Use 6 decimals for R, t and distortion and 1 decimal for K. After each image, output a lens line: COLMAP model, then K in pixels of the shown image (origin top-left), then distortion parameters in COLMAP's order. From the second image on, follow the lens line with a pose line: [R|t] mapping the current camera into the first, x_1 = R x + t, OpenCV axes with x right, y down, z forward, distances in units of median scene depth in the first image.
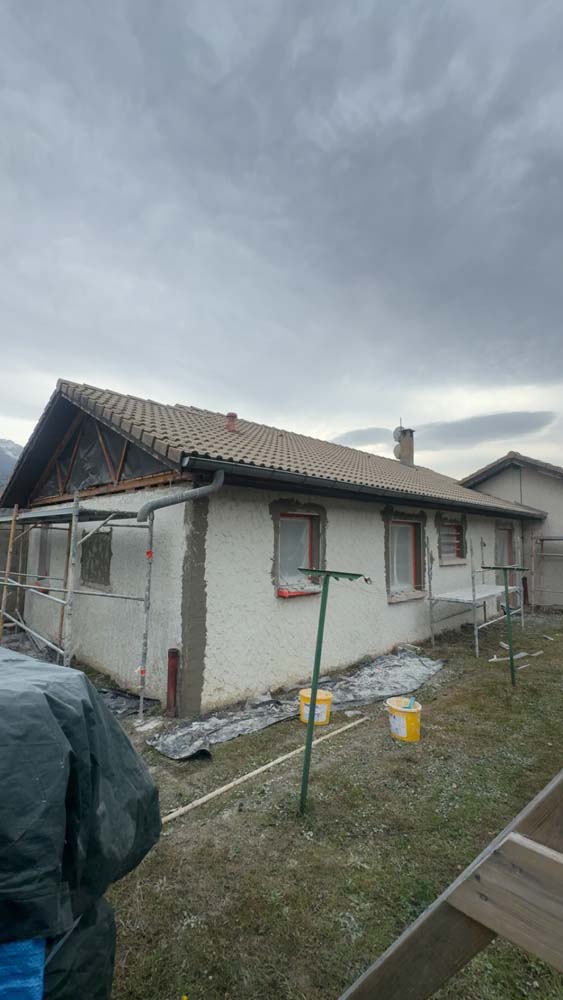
lens RADIAL K [[420.6, 0, 284.5], [0, 420.6, 504.4], [0, 0, 1]] dist [0.002401, -0.001325]
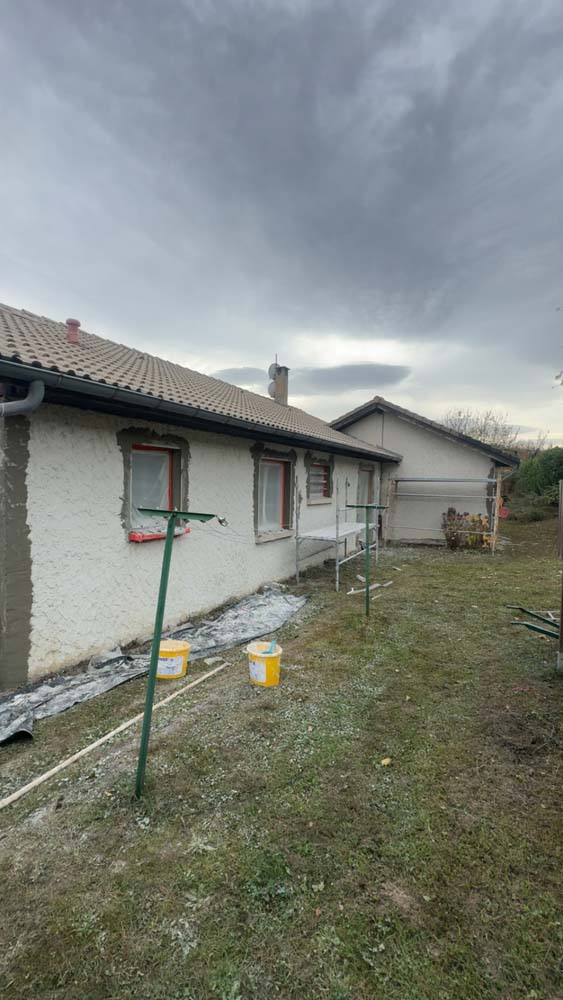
lens RADIAL K [[420.6, 0, 282.4], [0, 420.6, 499.1], [0, 0, 1]] dist [0.002401, -0.001325]
pose [[0.958478, -0.003397, 0.285148, 0.044166], [-0.033106, 0.991842, 0.123097, 0.017631], [-0.283240, -0.127426, 0.950546, 0.107706]]
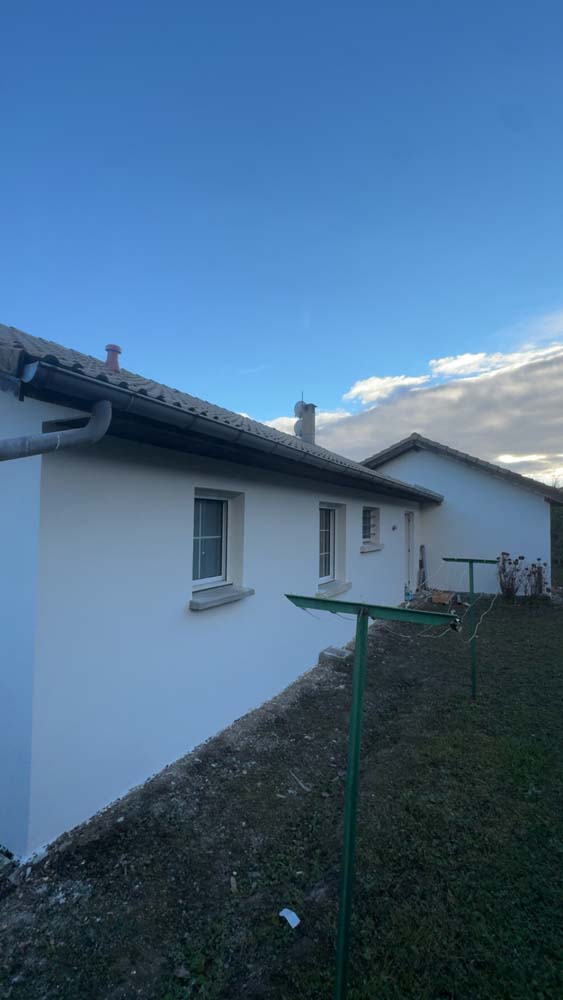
lens RADIAL K [[420.6, 0, 281.2], [0, 420.6, 505.4], [0, 0, 1]] dist [0.002401, -0.001325]
pose [[0.961434, 0.009325, 0.274879, -0.069129], [-0.022345, 0.998770, 0.044273, 0.018020], [-0.274128, -0.048708, 0.960459, 0.350513]]
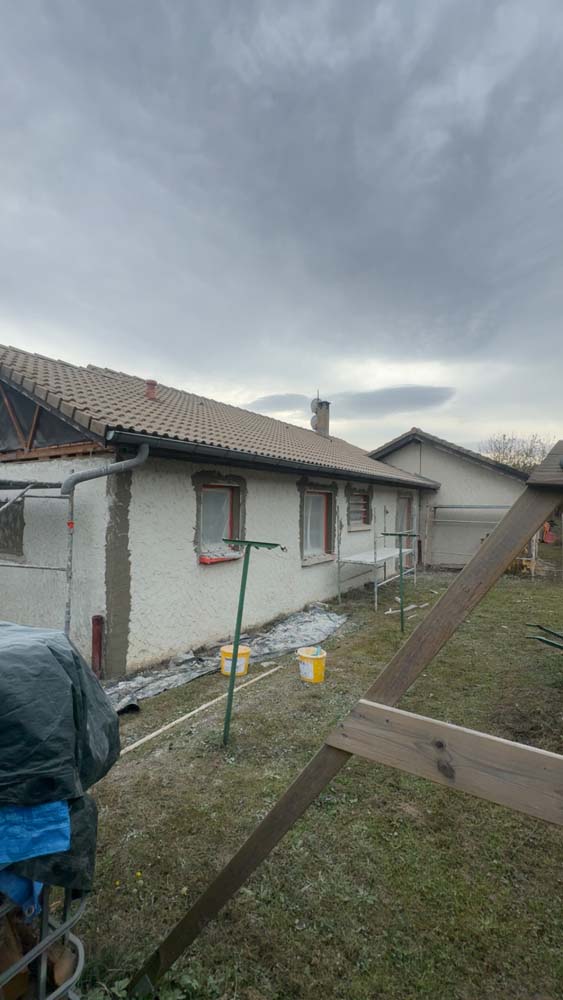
lens RADIAL K [[420.6, 0, 286.7], [0, 420.6, 506.4], [0, 0, 1]] dist [0.002401, -0.001325]
pose [[0.979979, 0.003400, 0.199072, -0.014660], [-0.020968, 0.996056, 0.086209, -0.021222], [-0.197994, -0.088657, 0.976186, -0.071026]]
